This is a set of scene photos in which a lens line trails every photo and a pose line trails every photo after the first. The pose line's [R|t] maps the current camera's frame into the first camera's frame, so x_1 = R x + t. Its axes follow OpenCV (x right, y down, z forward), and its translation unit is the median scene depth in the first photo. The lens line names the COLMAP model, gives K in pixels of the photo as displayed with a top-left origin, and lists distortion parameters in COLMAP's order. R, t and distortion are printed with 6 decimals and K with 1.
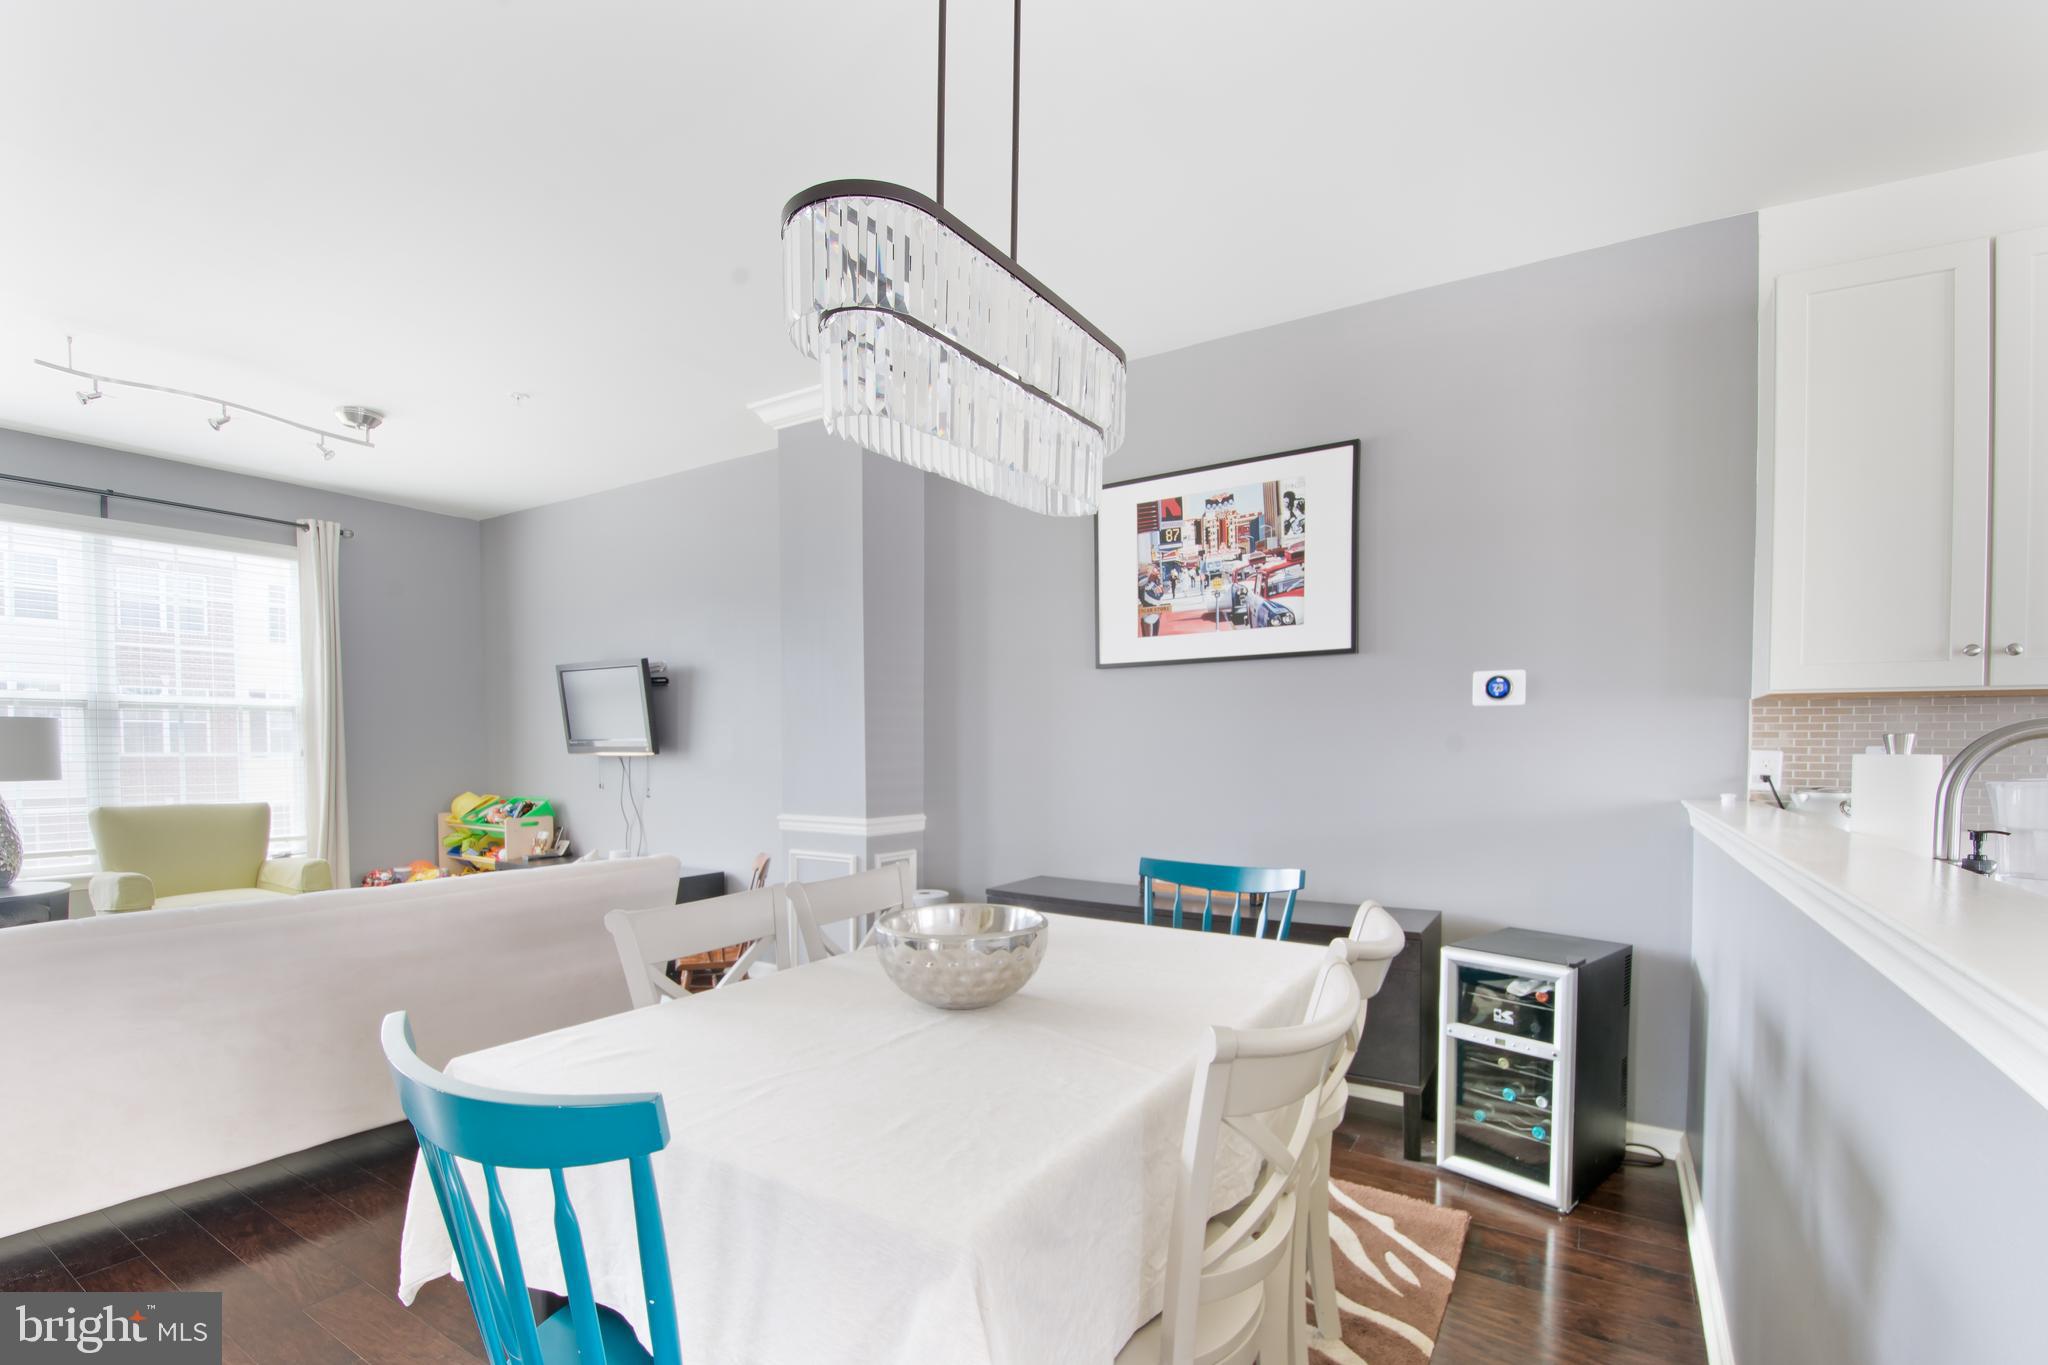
lens RADIAL K [[898.6, 0, 1045.9], [0, 898.6, 783.7], [0, 0, 1]] dist [-0.008399, -0.008134]
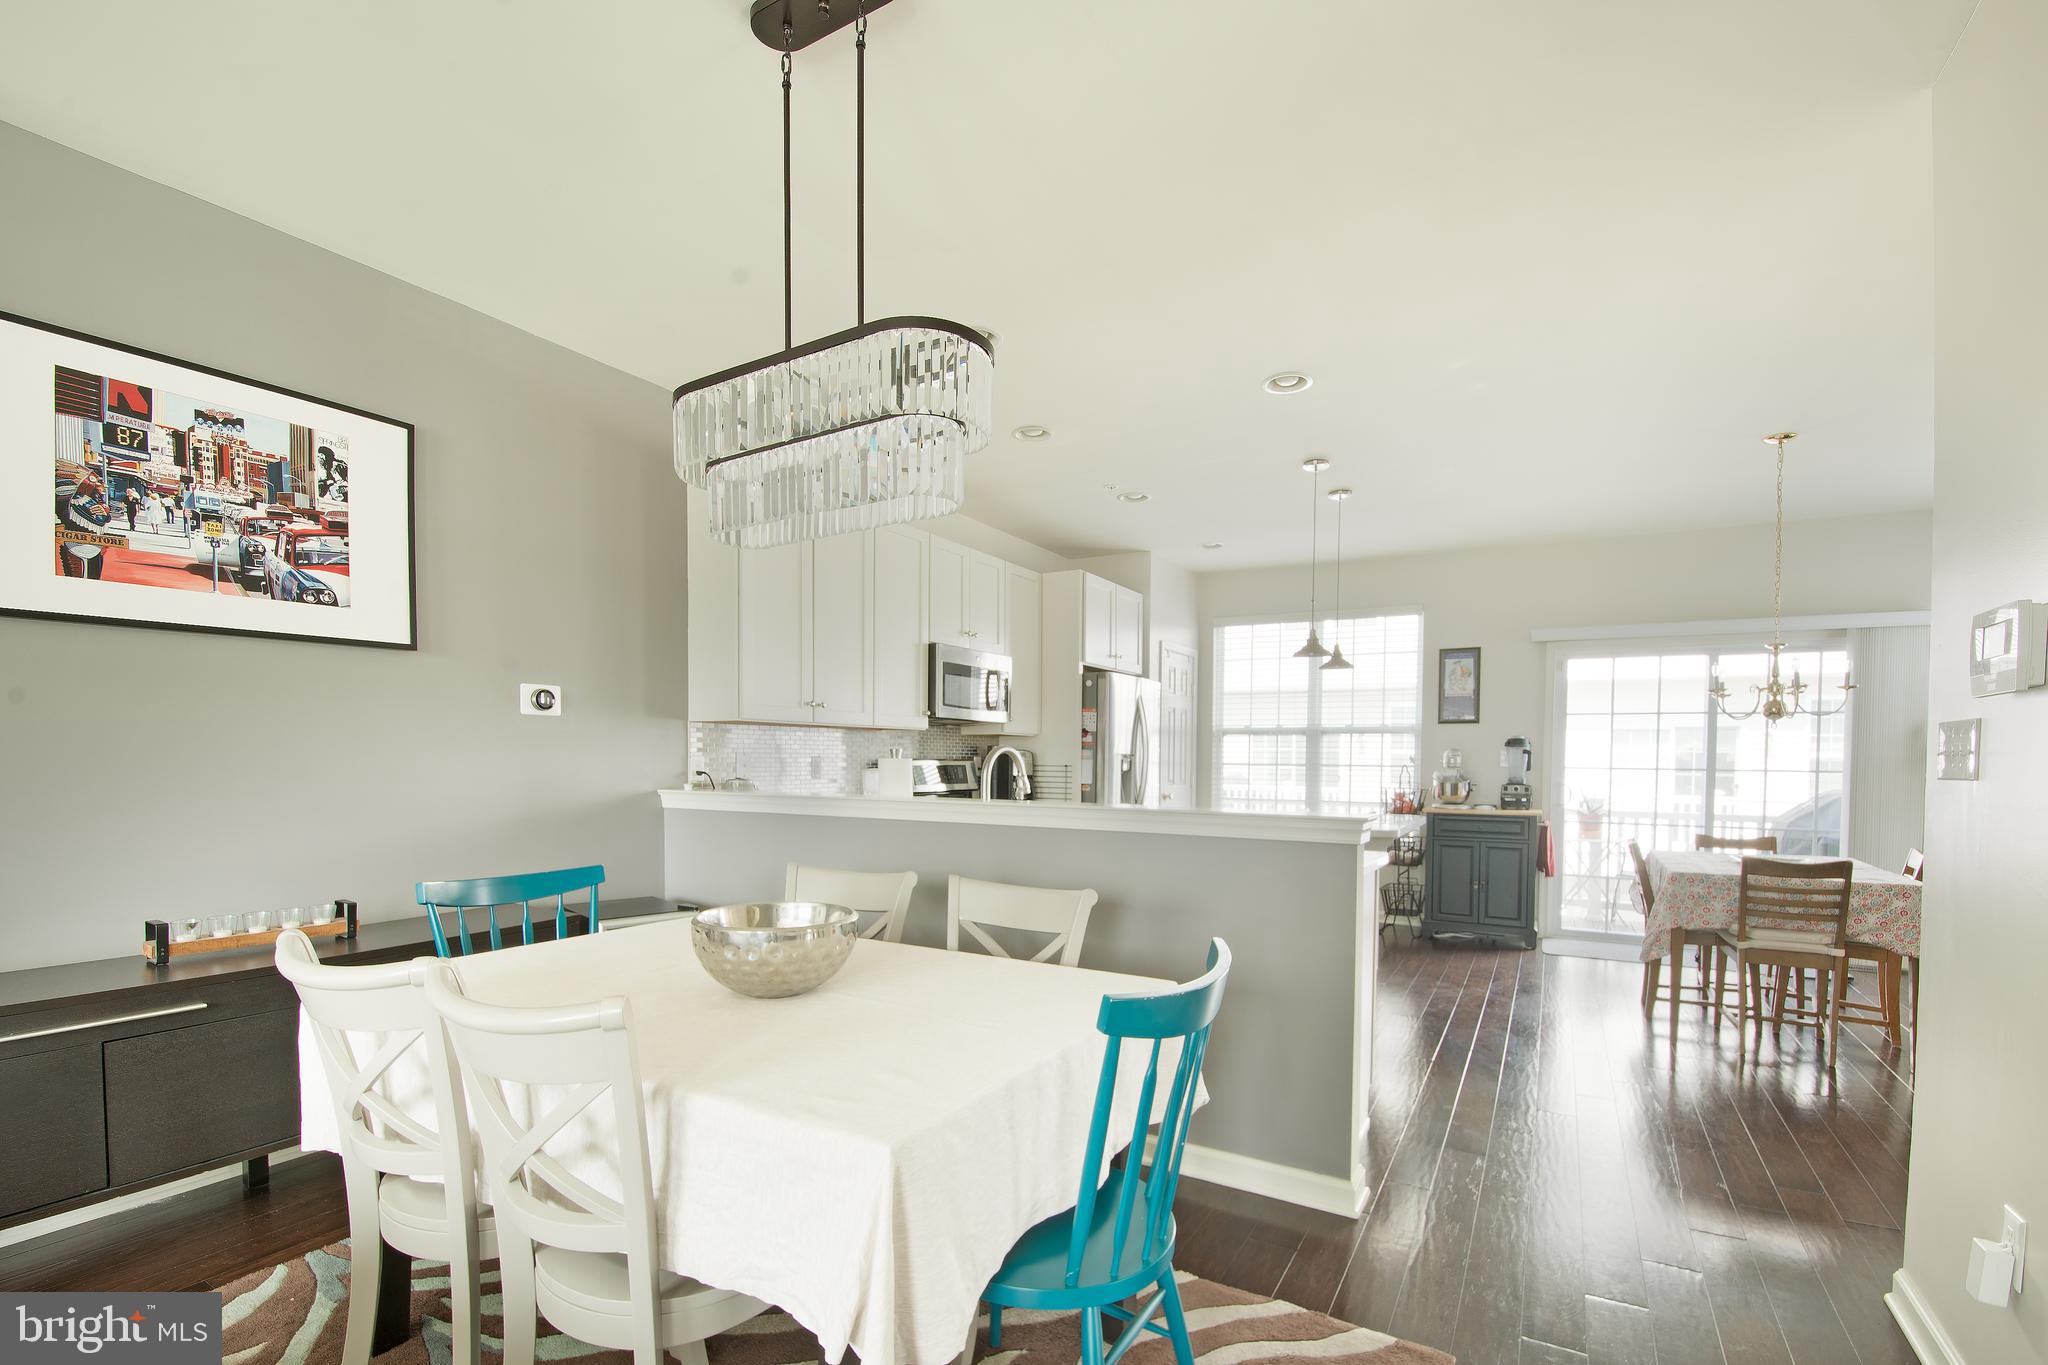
lens RADIAL K [[898.6, 0, 1030.3], [0, 898.6, 787.0], [0, 0, 1]] dist [-0.008399, -0.008134]
pose [[-0.015962, -0.035483, 0.999243, -0.568489], [0.028414, 0.998950, 0.035926, -0.016129], [-0.999469, 0.028966, -0.014937, 0.344991]]
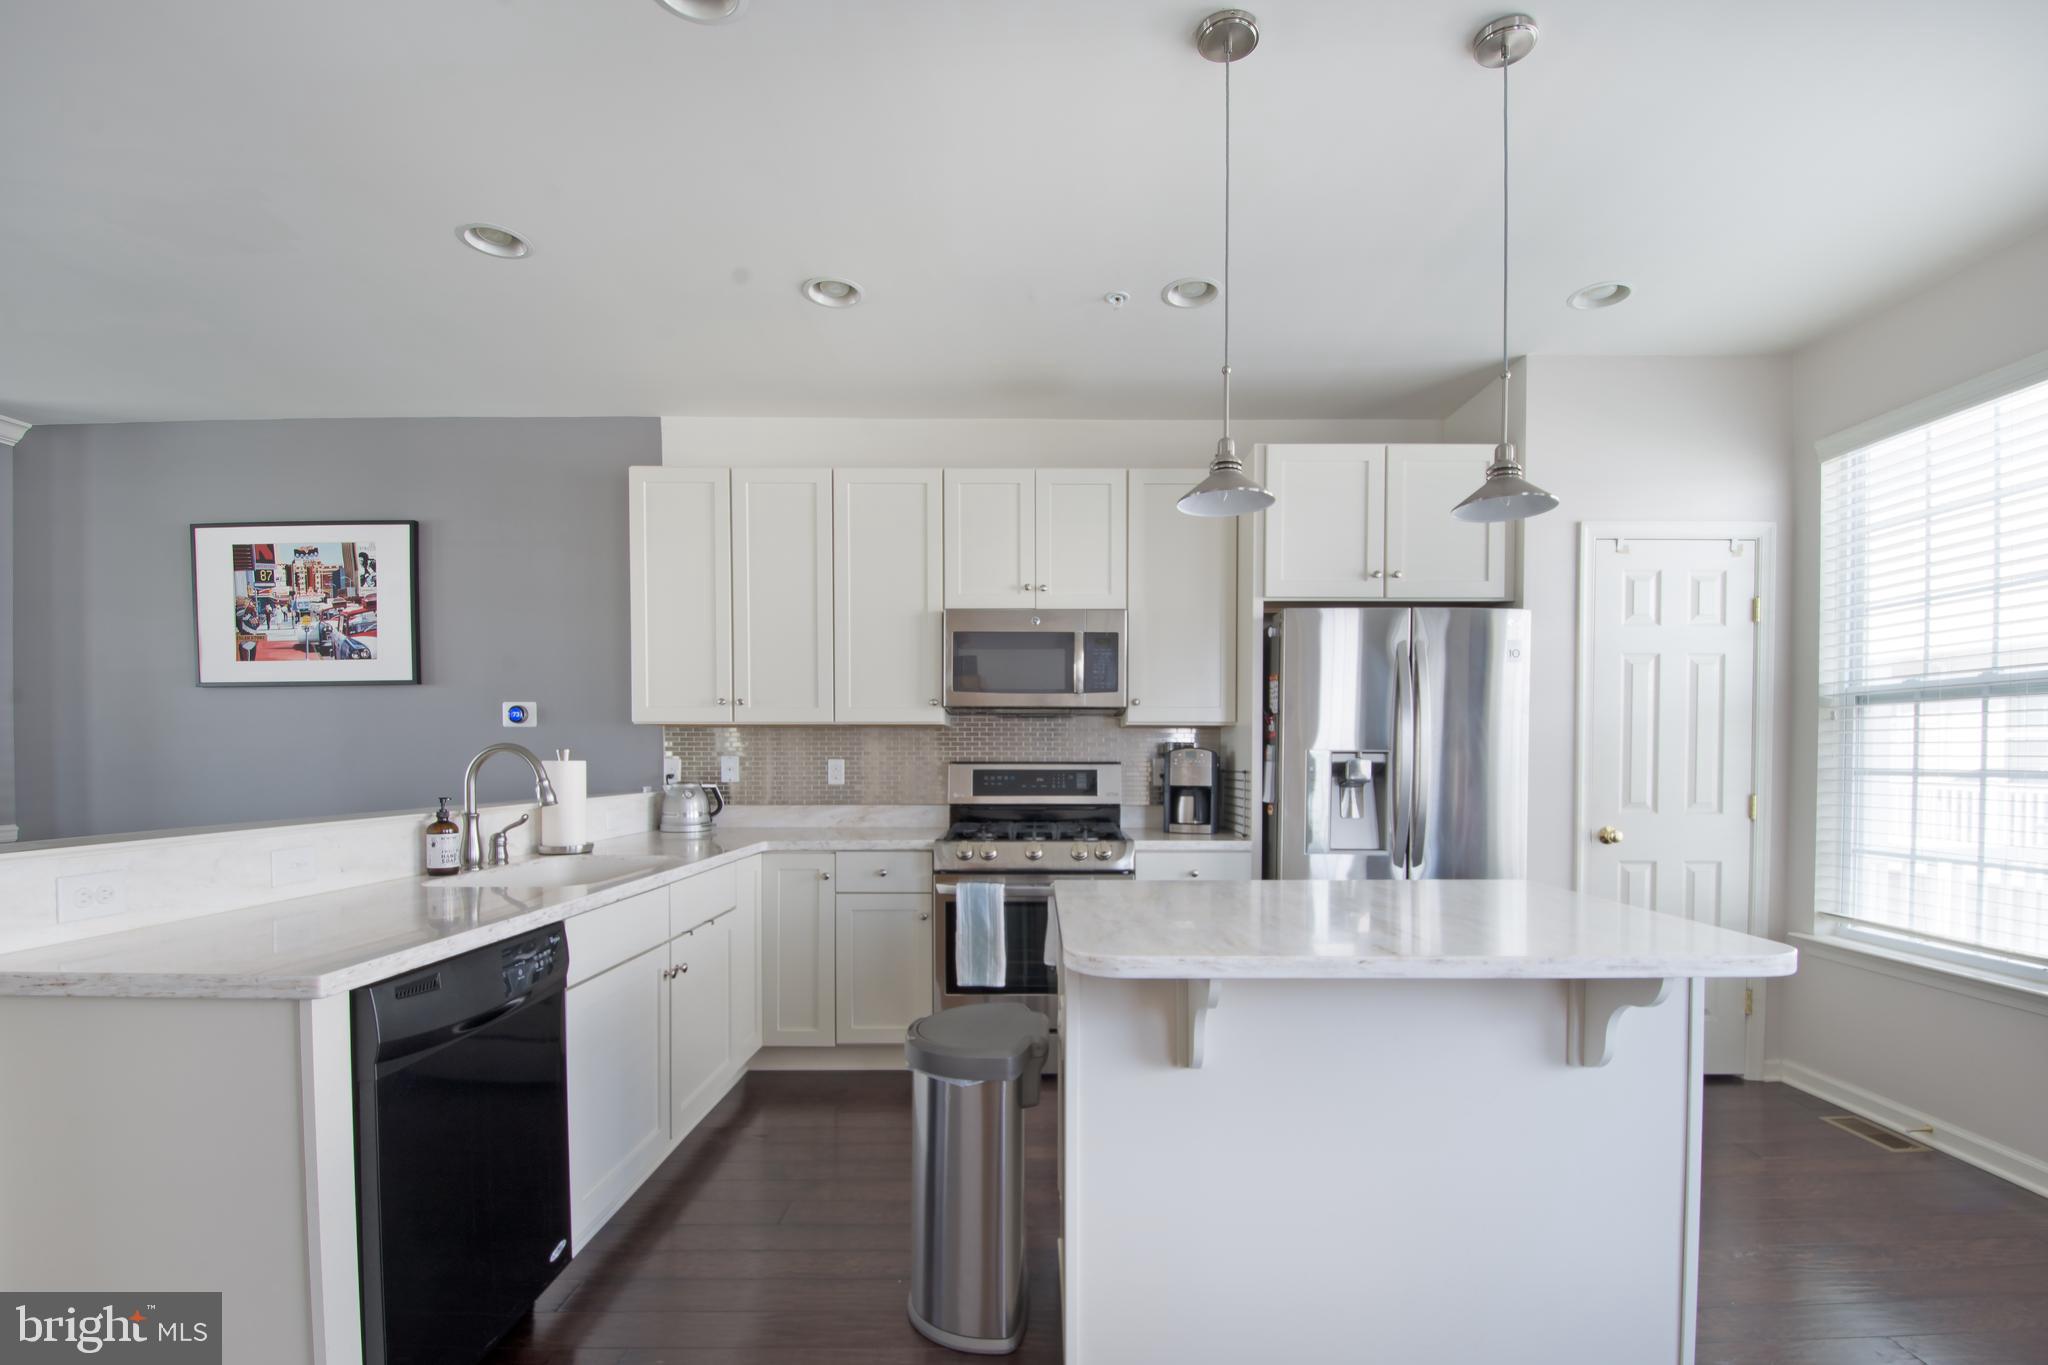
lens RADIAL K [[898.6, 0, 1012.8], [0, 898.6, 783.5], [0, 0, 1]] dist [-0.008399, -0.008134]
pose [[0.856098, -0.012579, 0.516660, 0.386004], [0.019463, 0.999779, -0.007909, 0.022773], [-0.516447, 0.016826, 0.856154, -0.505983]]
